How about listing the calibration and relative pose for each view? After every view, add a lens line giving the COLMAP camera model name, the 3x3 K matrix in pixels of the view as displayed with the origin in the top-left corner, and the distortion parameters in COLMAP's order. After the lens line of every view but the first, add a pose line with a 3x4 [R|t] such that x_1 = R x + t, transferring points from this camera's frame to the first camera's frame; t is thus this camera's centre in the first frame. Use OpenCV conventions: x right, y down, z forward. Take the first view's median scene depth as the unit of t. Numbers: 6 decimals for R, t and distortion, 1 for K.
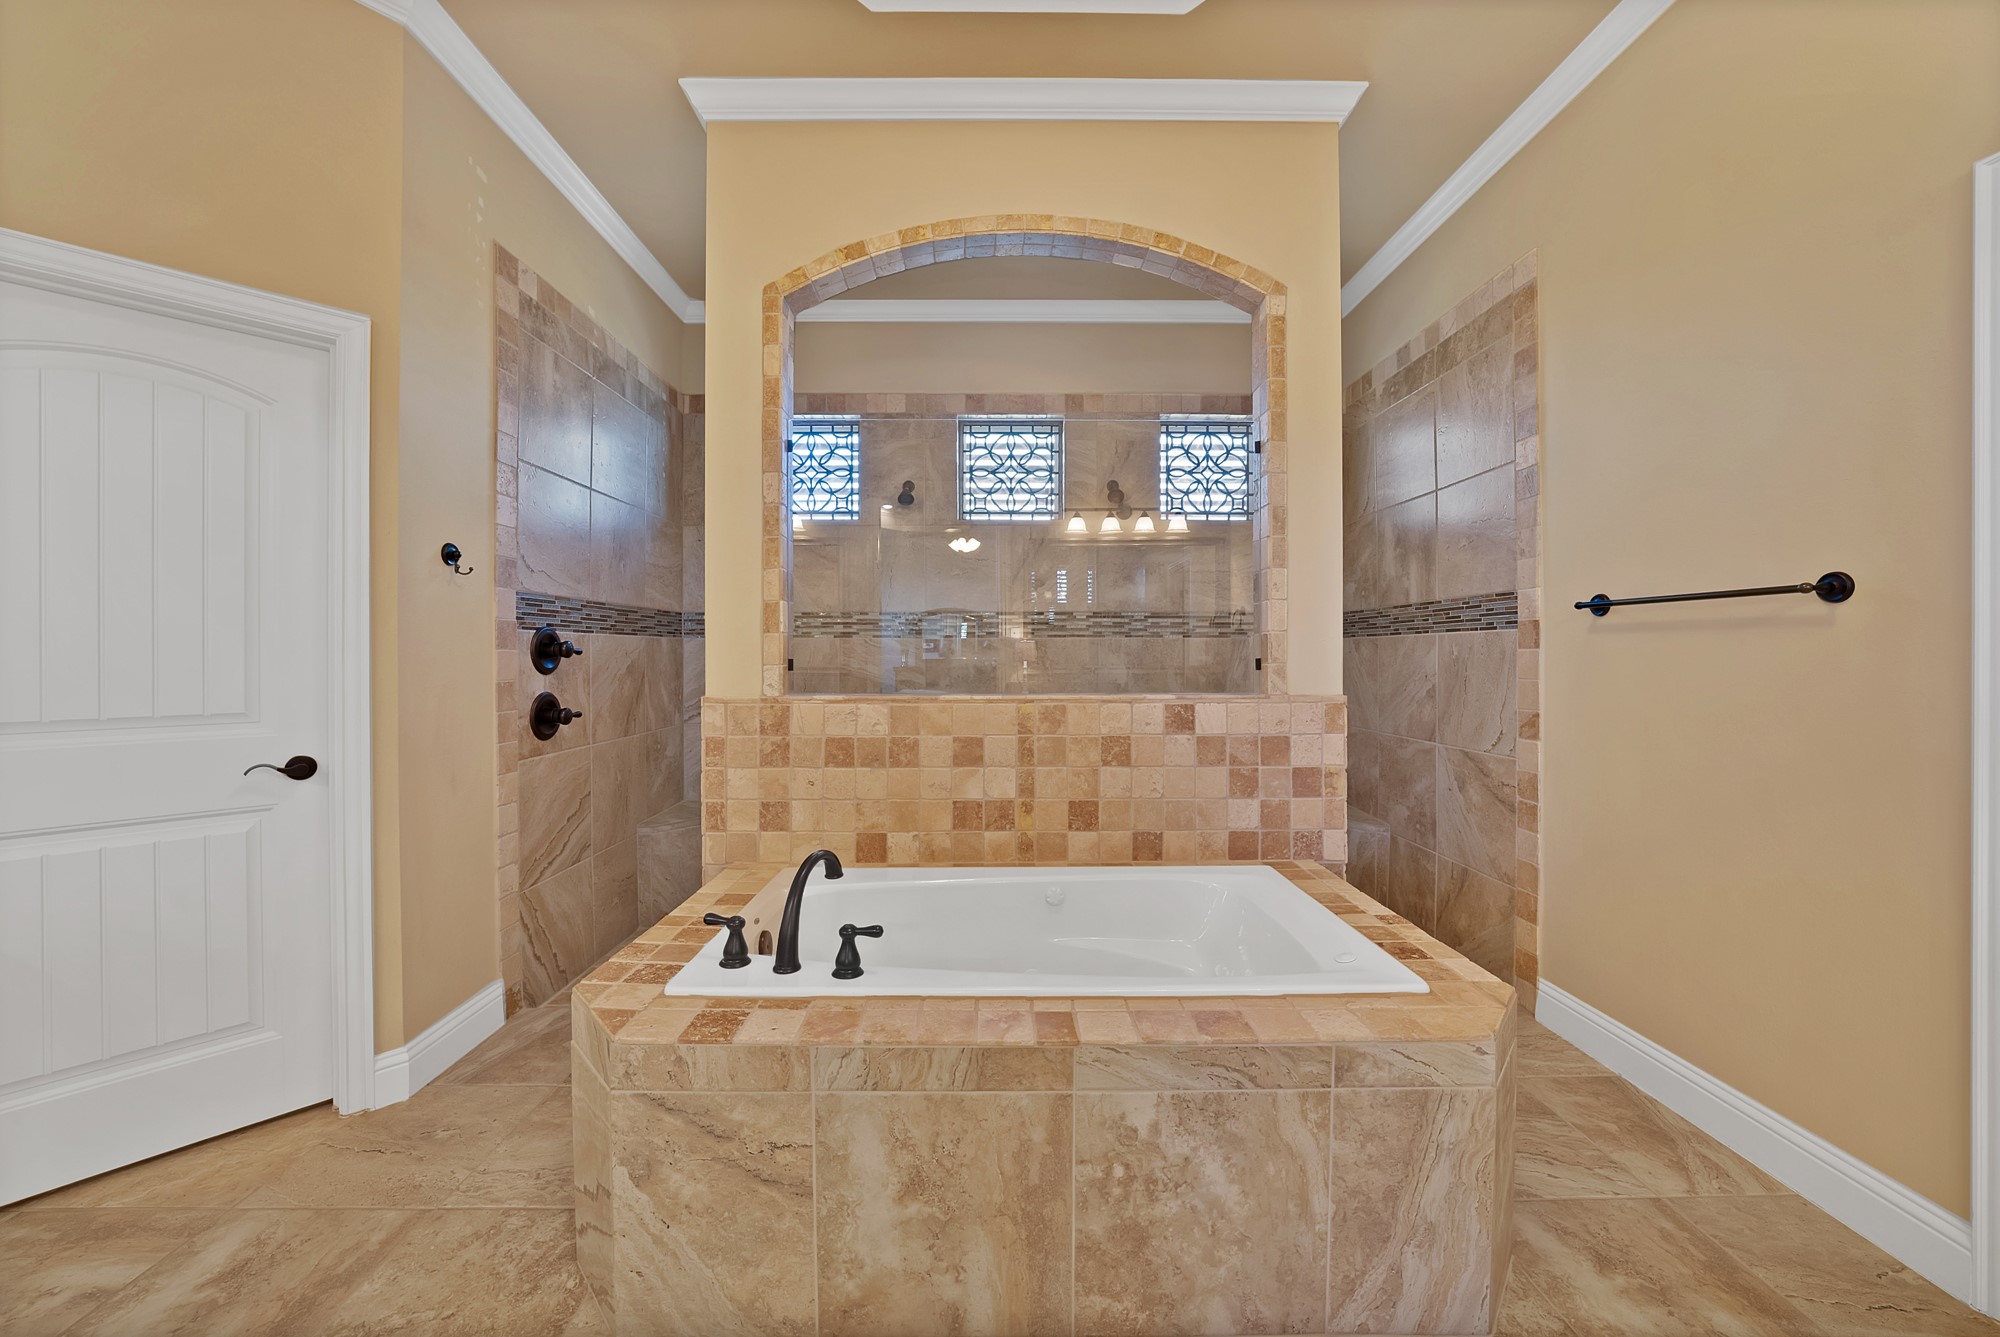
lens RADIAL K [[697.0, 0, 1010.1], [0, 697.0, 676.1], [0, 0, 1]] dist [-0.017246, 0.000684]
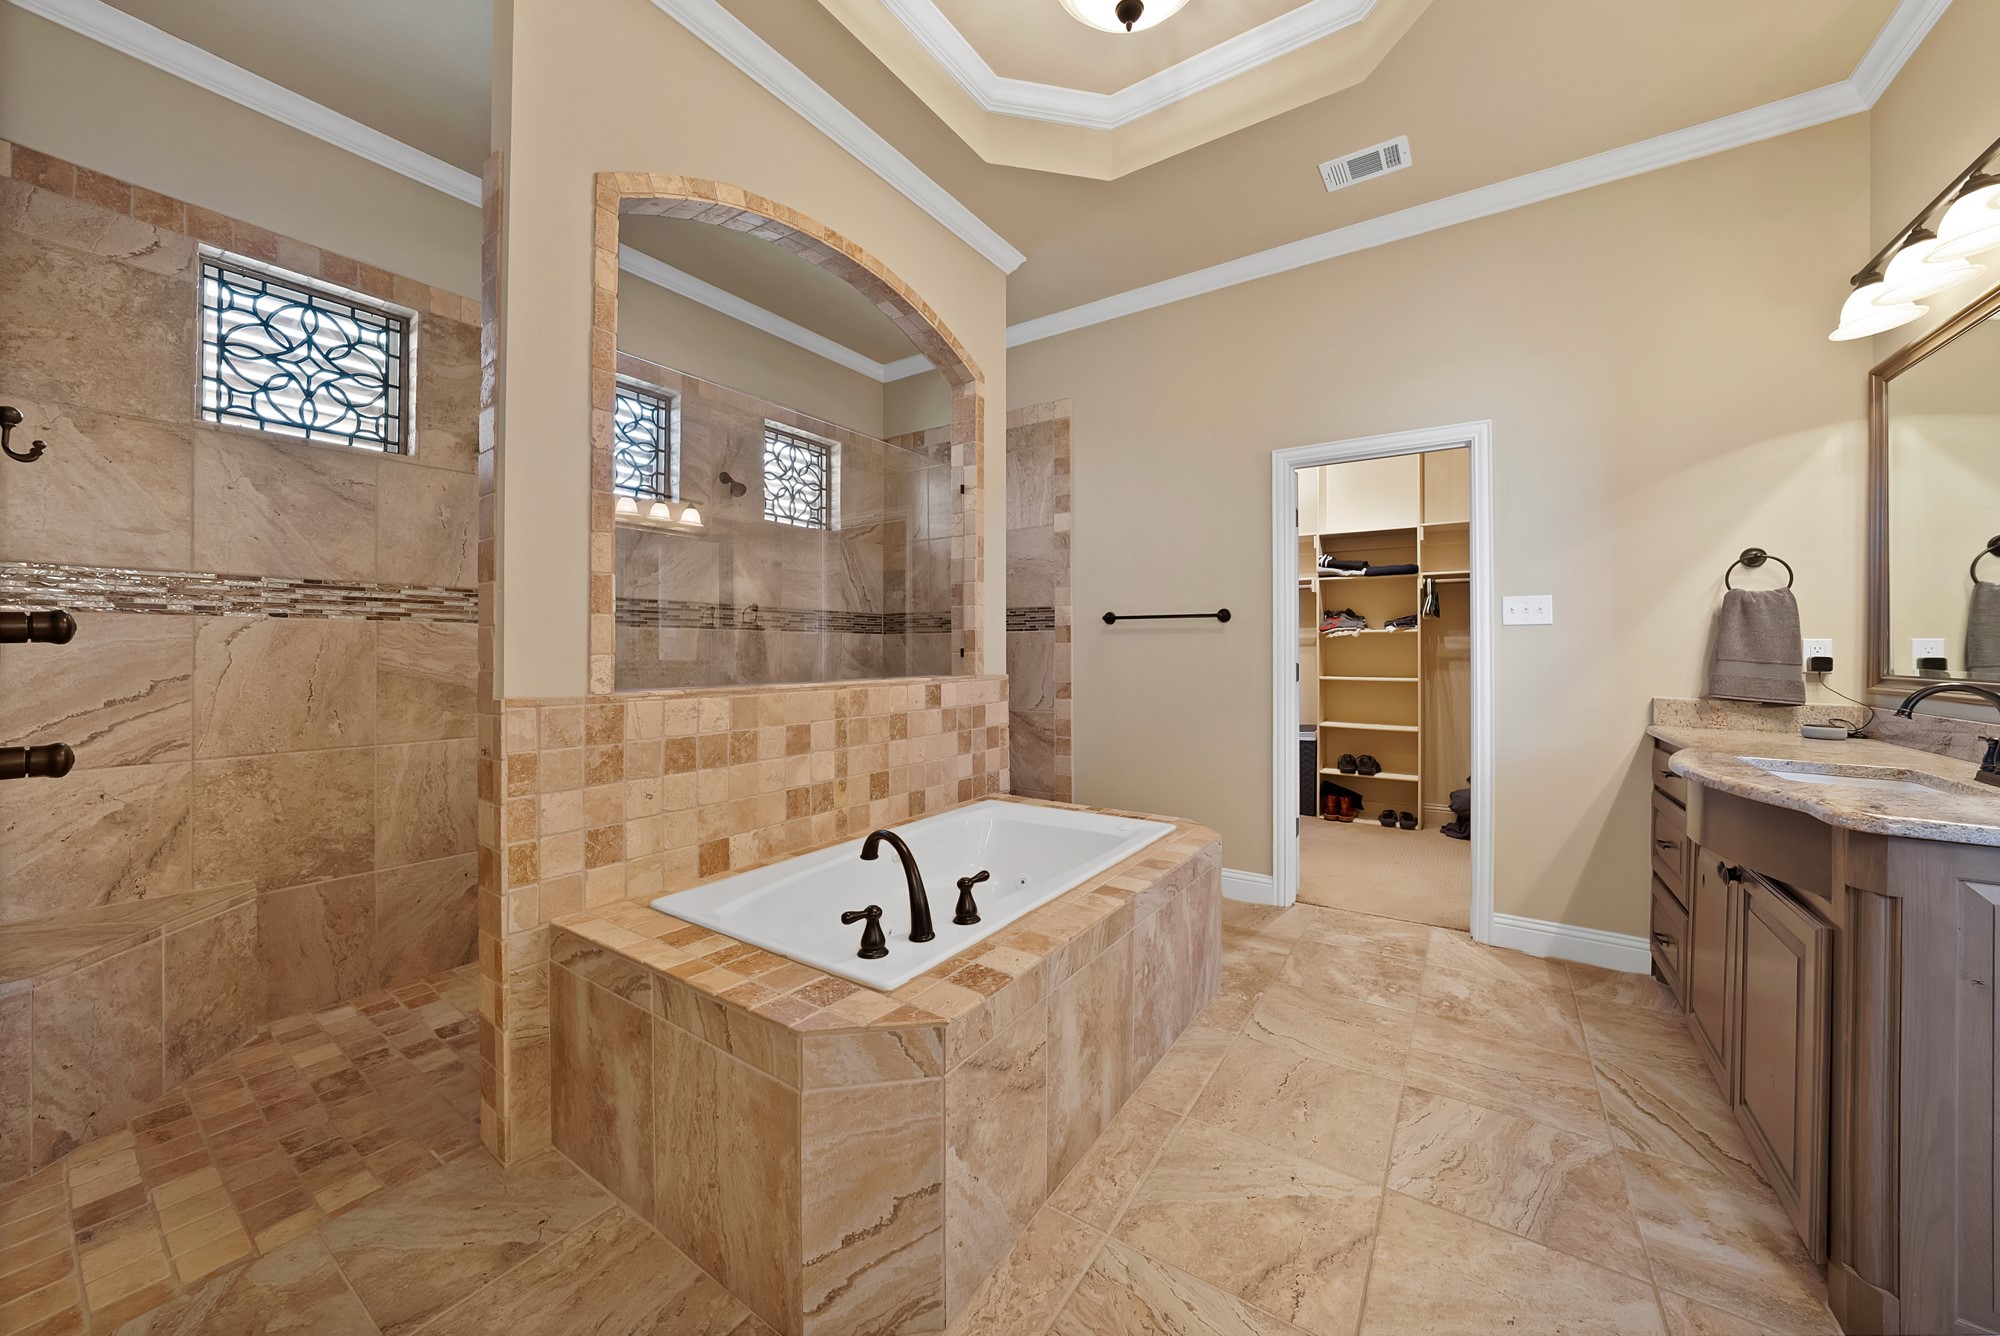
lens RADIAL K [[722.3, 0, 1004.6], [0, 722.3, 648.5], [0, 0, 1]] dist [-0.017739, 0.002225]
pose [[0.564453, 0.003864, 0.825456, -0.751996], [0.009266, 0.999896, -0.011017, -0.008979], [-0.825413, 0.013867, 0.564359, 0.164518]]
